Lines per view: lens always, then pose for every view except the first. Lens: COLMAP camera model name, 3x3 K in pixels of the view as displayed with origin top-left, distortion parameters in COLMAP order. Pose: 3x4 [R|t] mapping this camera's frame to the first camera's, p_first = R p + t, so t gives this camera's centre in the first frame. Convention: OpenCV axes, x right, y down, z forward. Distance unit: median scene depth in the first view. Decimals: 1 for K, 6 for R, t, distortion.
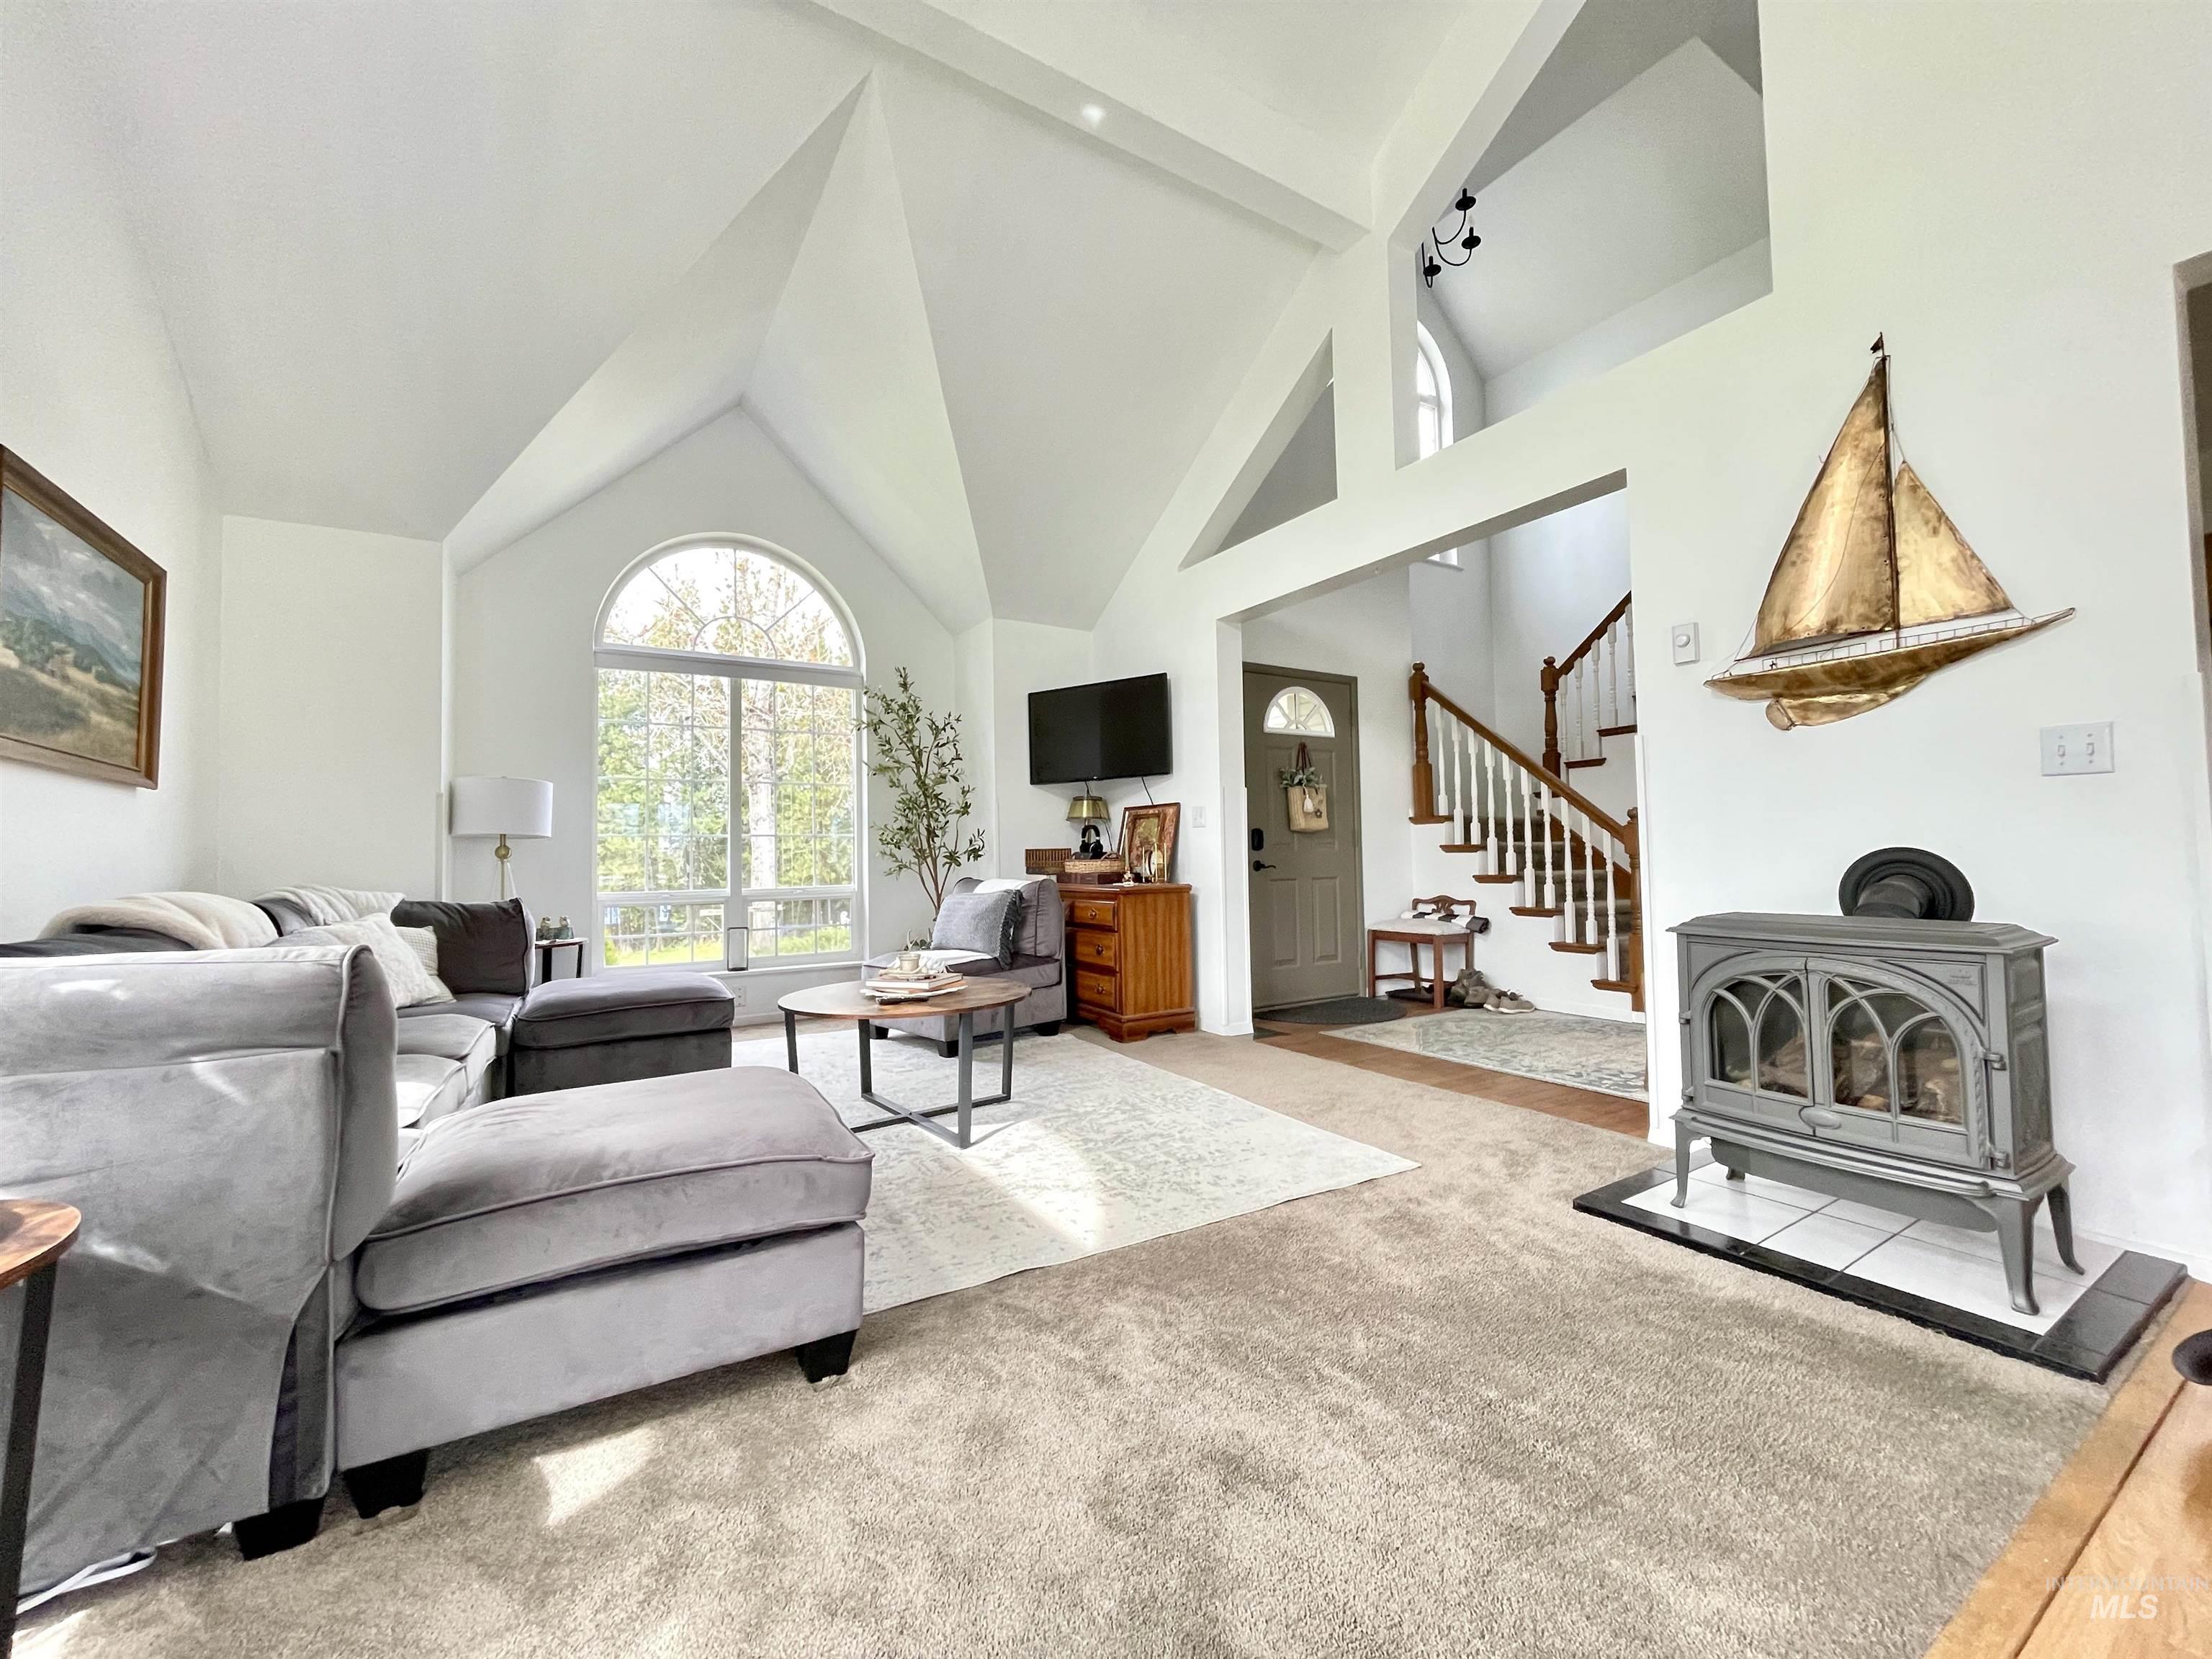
lens RADIAL K [[902.8, 0, 1113.3], [0, 902.8, 825.7], [0, 0, 1]] dist [-0.009420, -0.000357]
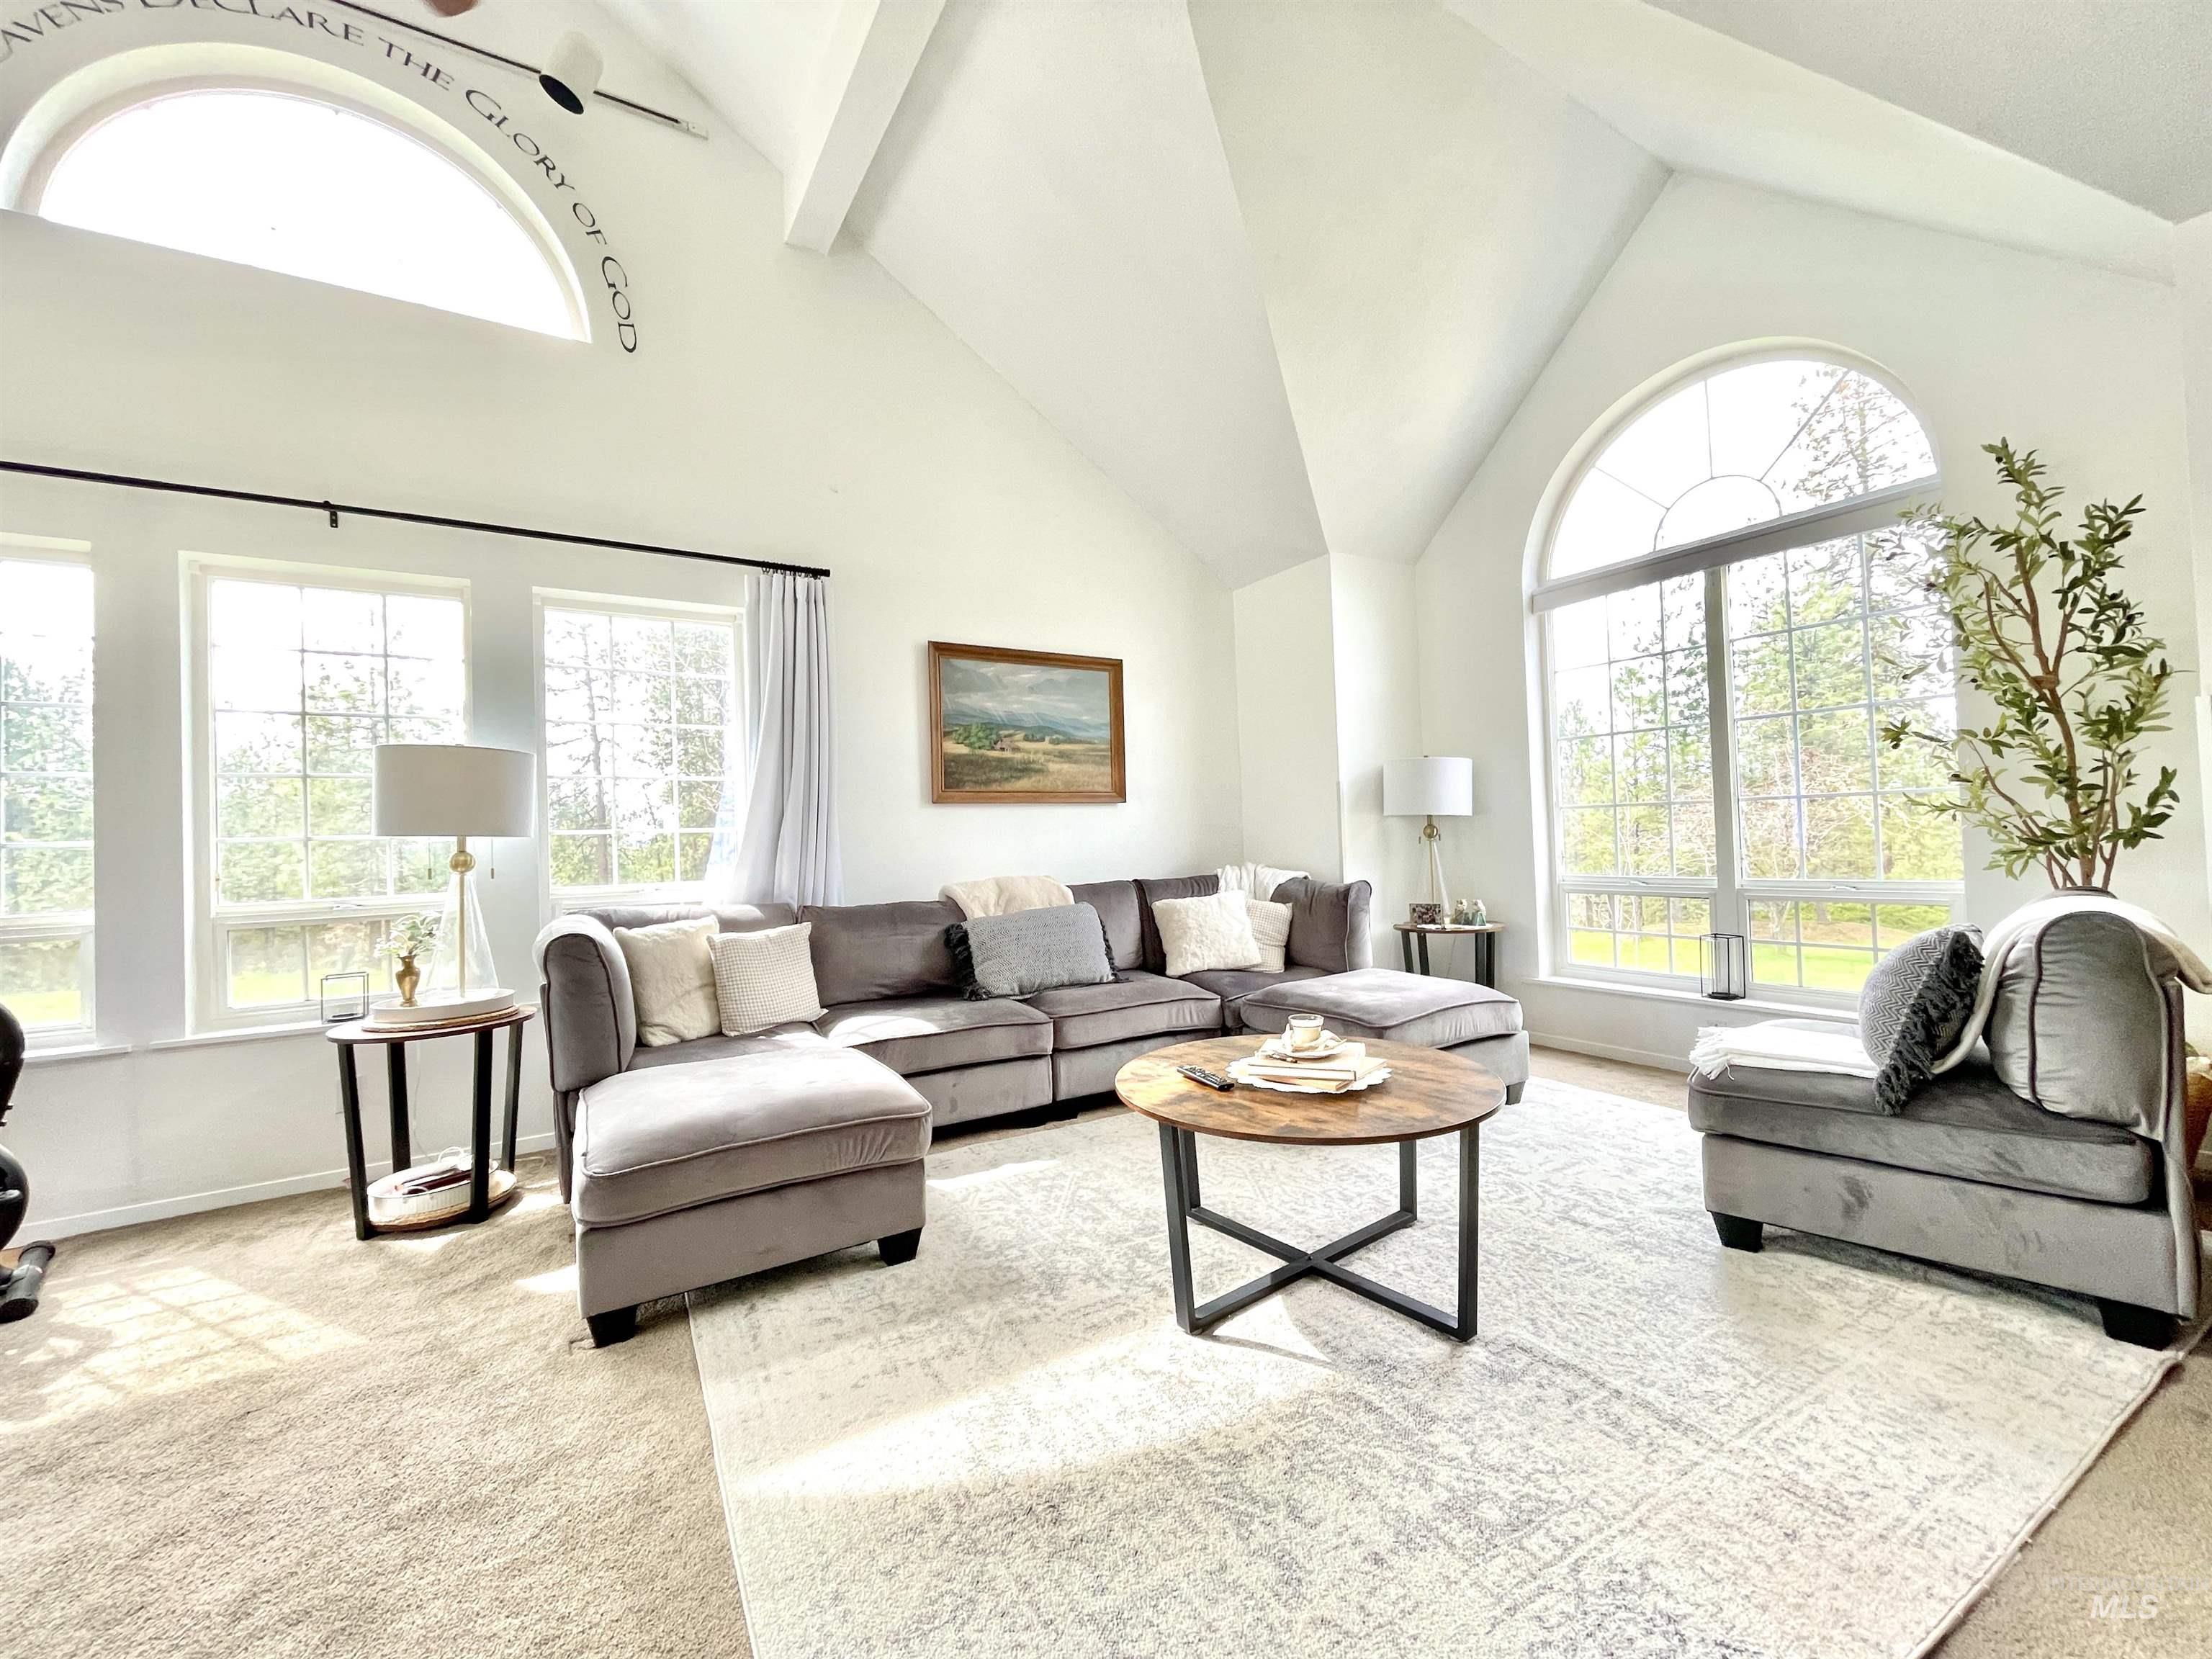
lens RADIAL K [[902.8, 0, 1111.0], [0, 902.8, 825.5], [0, 0, 1]] dist [-0.009420, -0.000357]
pose [[-0.009897, 0.004666, -0.999940, 0.429918], [0.069471, 0.997576, 0.003967, -0.008741], [0.997535, -0.069428, -0.010197, 0.879777]]
